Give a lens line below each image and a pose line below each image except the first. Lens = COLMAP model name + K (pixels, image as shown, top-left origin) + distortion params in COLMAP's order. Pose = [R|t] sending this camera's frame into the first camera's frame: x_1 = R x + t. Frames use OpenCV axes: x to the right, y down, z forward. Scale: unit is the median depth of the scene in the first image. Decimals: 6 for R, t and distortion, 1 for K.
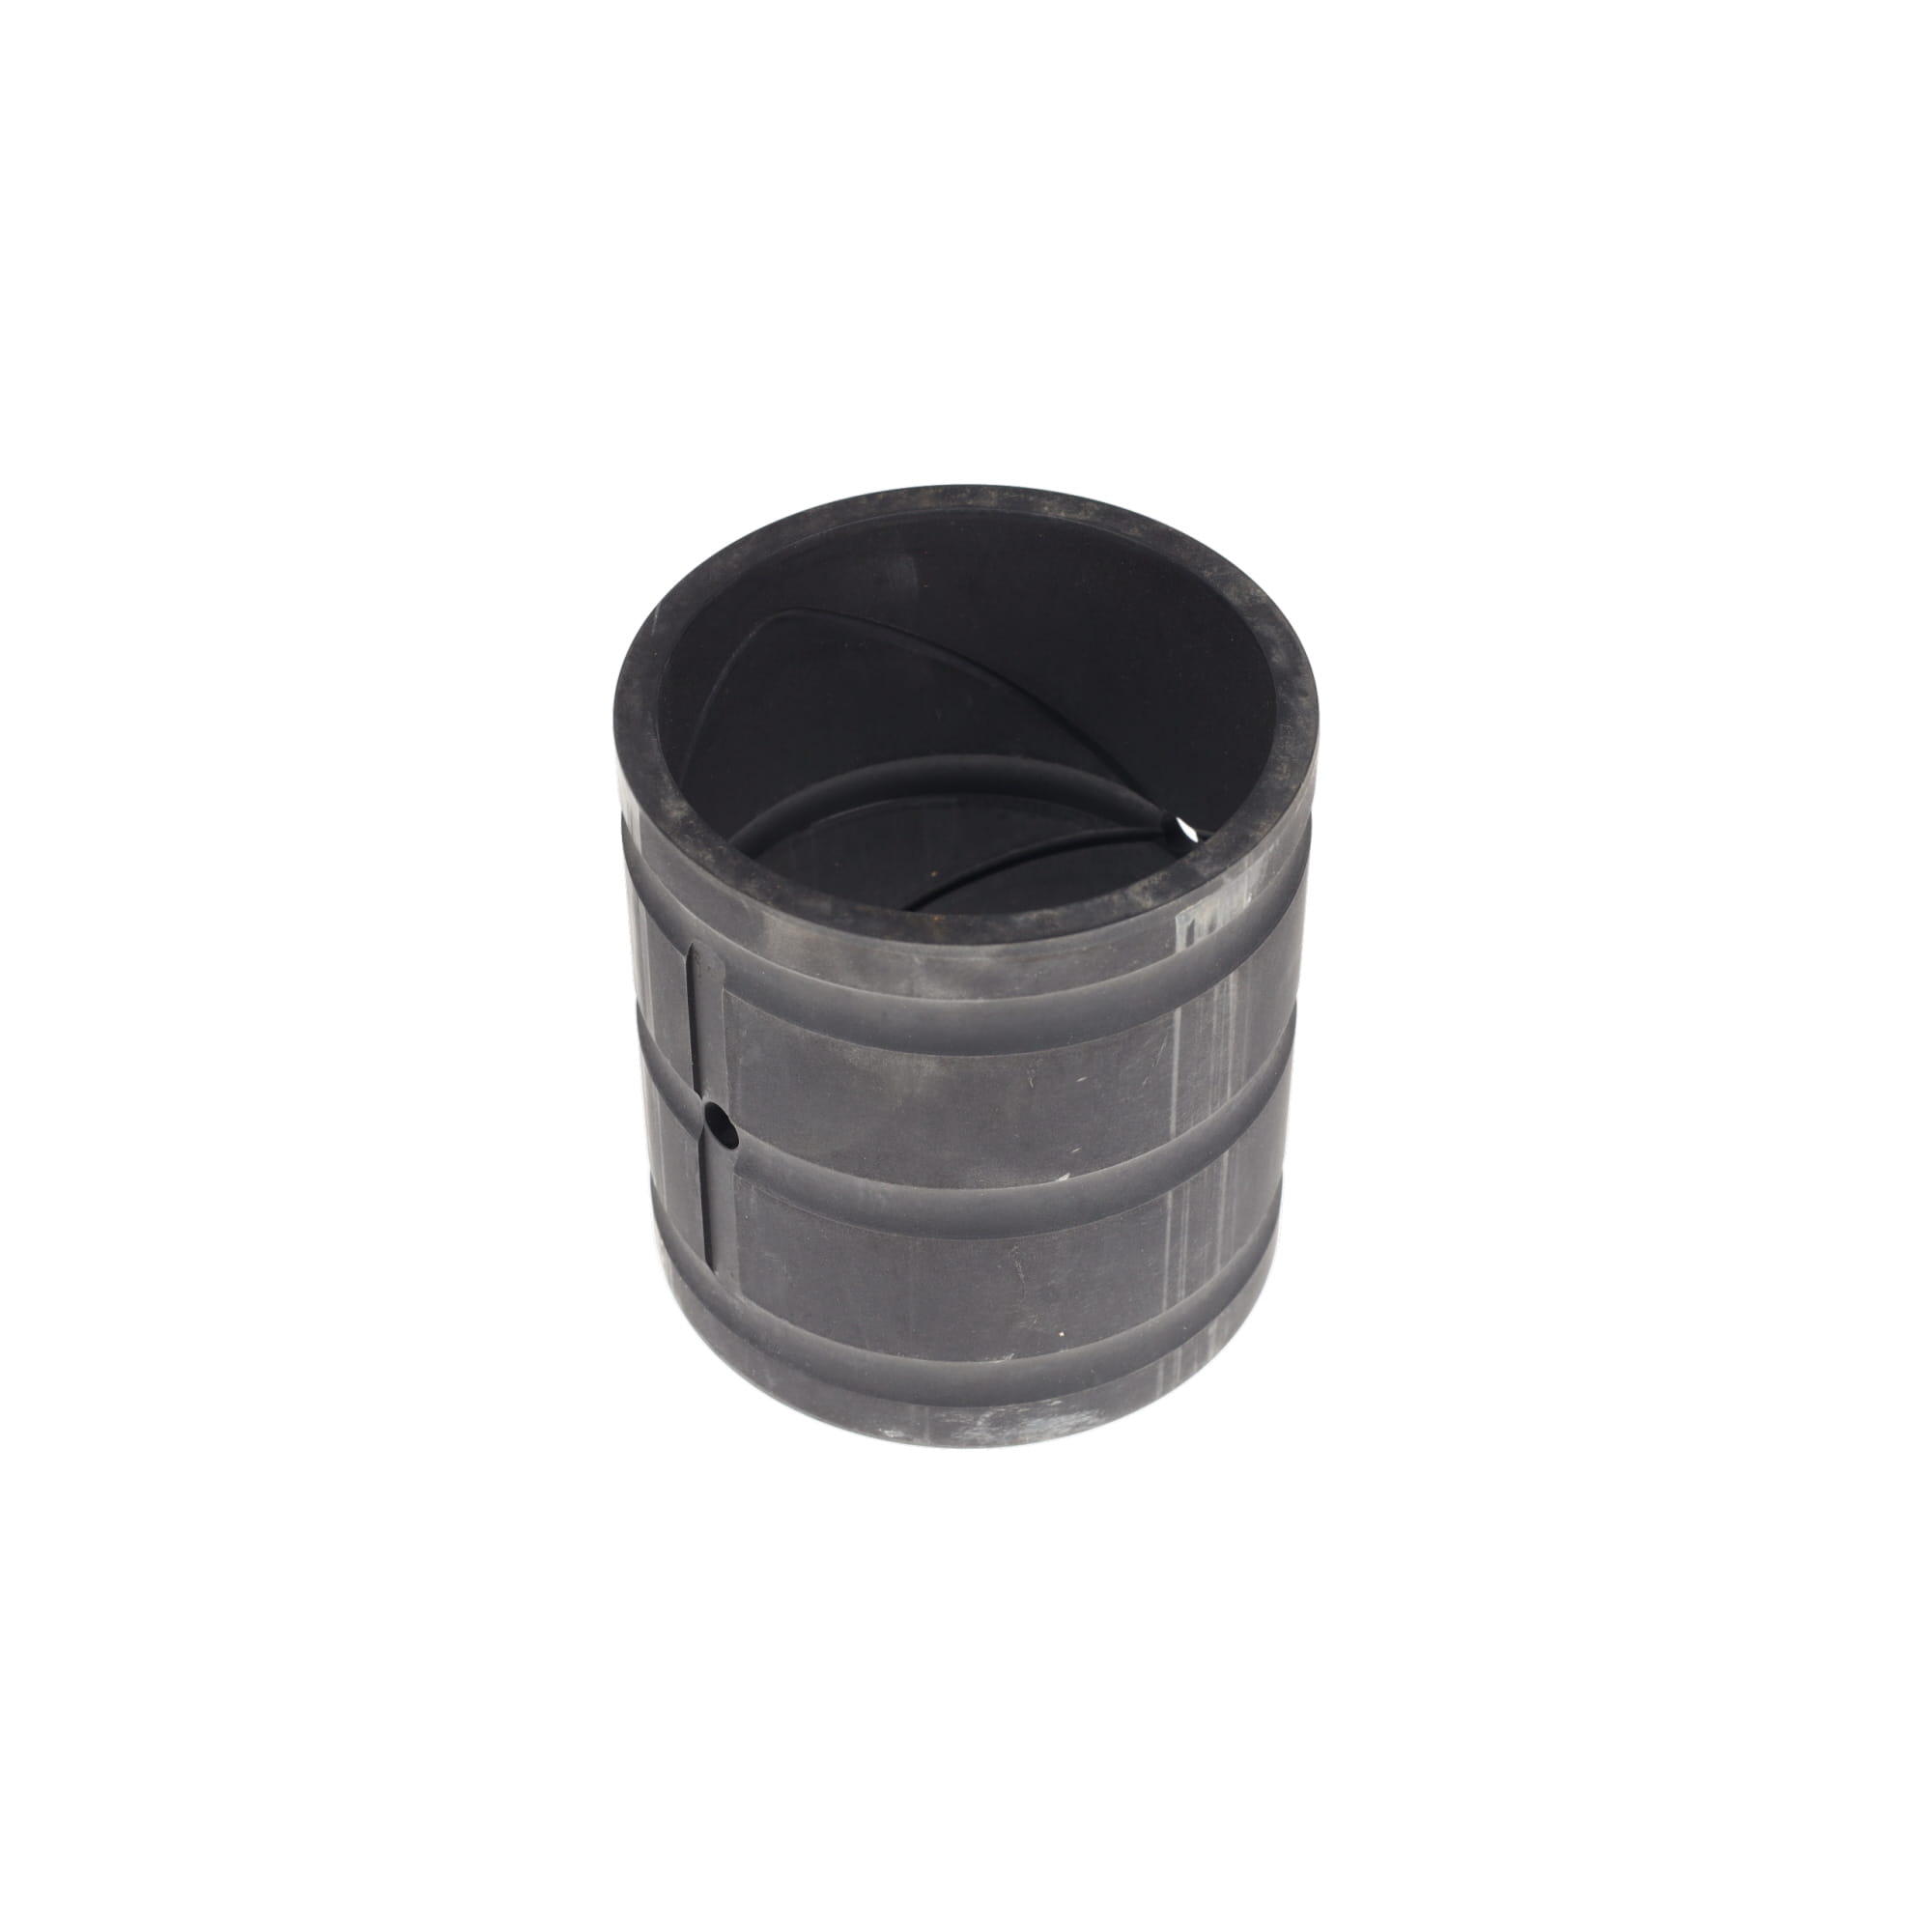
lens RADIAL K [[4079.7, 0, 966.0], [0, 4079.7, 966.0], [0, 0, 1]] dist [0.031403, 0.004641]
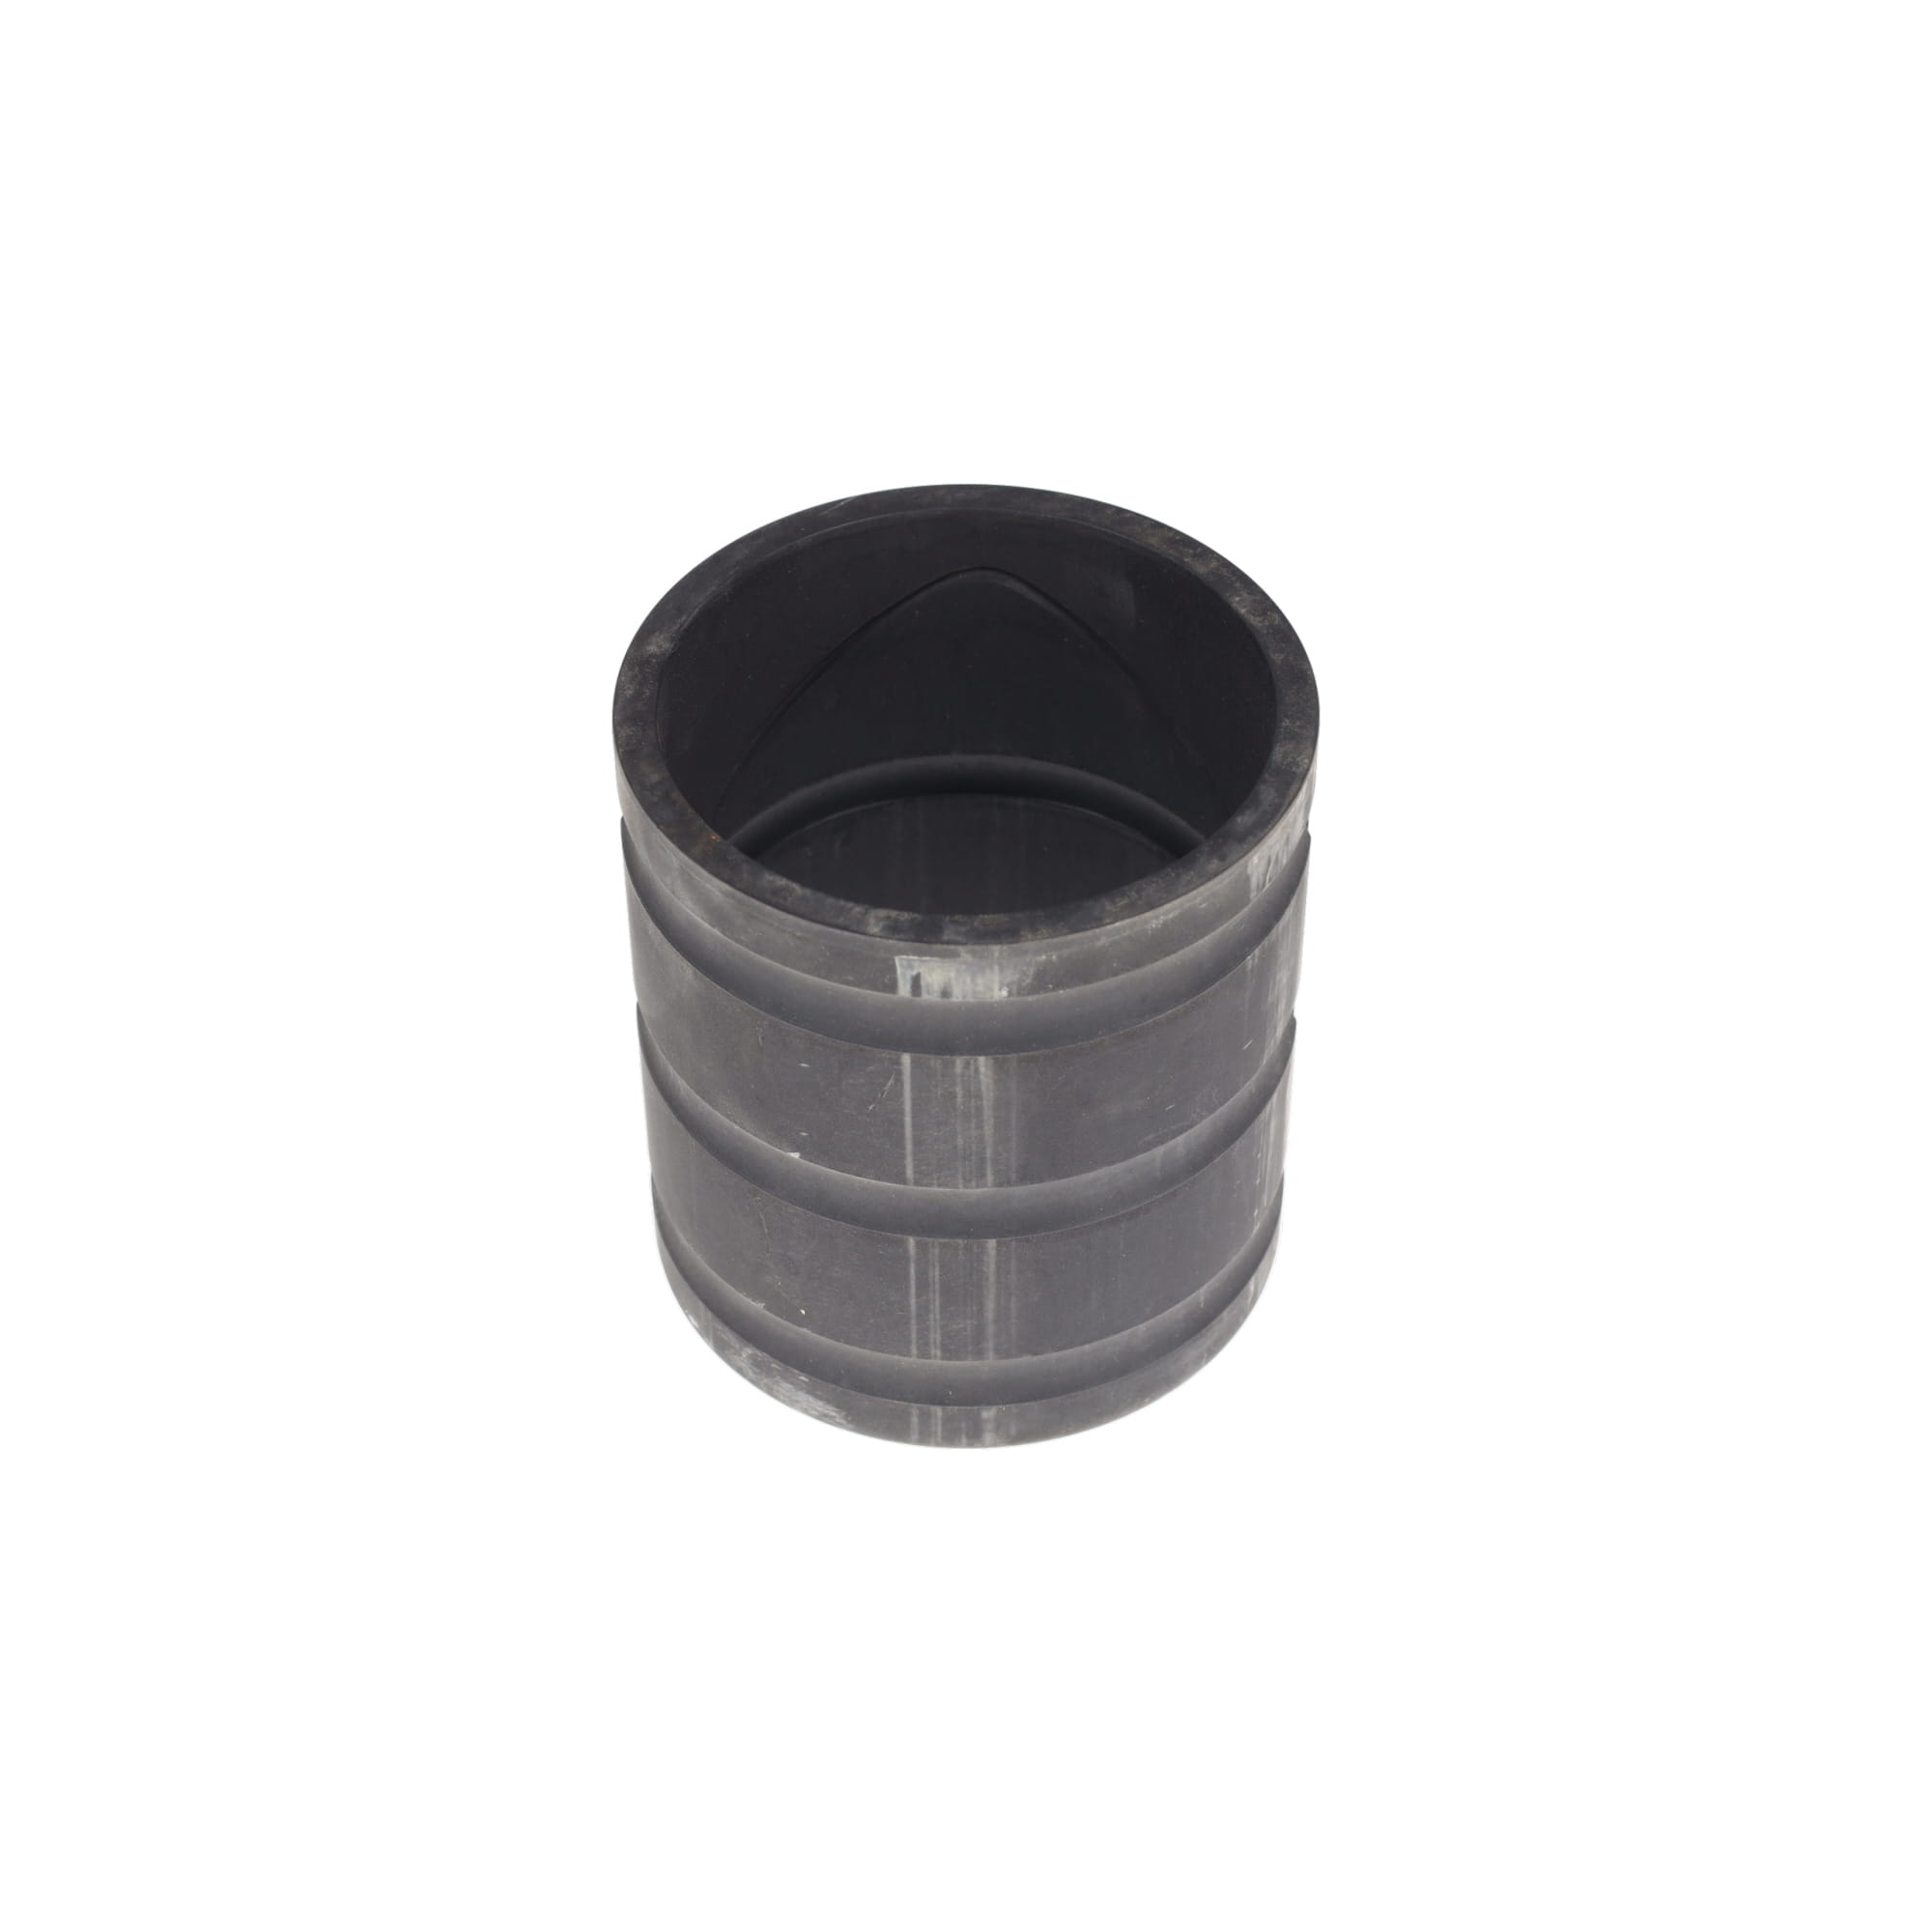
lens RADIAL K [[4079.7, 0, 966.0], [0, 4079.7, 966.0], [0, 0, 1]] dist [0.031403, 0.004641]
pose [[0.705079, 0.495234, -0.507549, 0.553415], [-0.494307, 0.856429, 0.148966, -0.162234], [0.508453, 0.145852, 0.848648, 0.165066]]
